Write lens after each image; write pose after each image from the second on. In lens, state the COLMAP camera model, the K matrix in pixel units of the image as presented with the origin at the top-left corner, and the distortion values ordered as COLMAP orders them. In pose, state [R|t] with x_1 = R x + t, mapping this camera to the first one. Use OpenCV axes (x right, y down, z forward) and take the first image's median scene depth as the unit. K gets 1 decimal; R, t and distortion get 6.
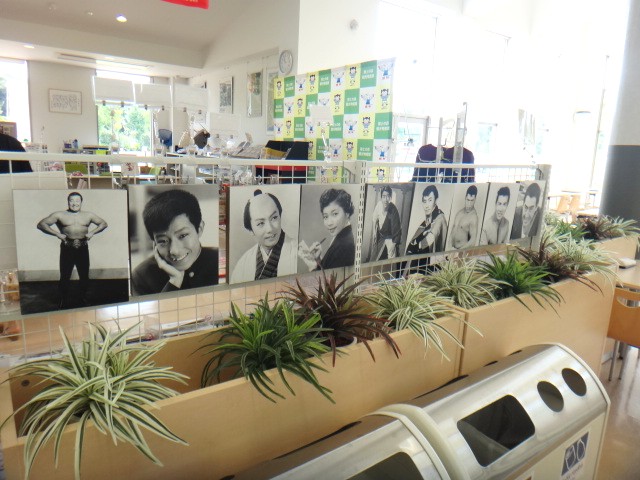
lens RADIAL K [[478.1, 0, 320.1], [0, 478.1, 251.5], [0, 0, 1]] dist [-0.011571, -0.008914]
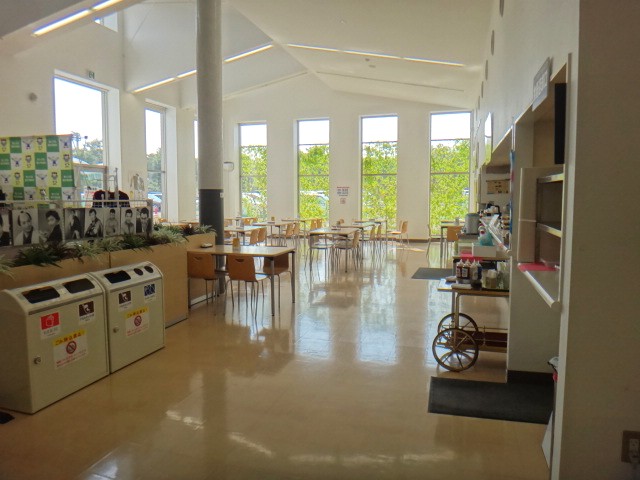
lens RADIAL K [[478.1, 0, 320.1], [0, 478.1, 251.5], [0, 0, 1]] dist [-0.011571, -0.008914]
pose [[0.819457, -0.092960, 0.565551, -0.199560], [0.138761, 0.989581, -0.038401, 0.307765], [-0.556089, 0.109944, 0.823819, -1.517112]]
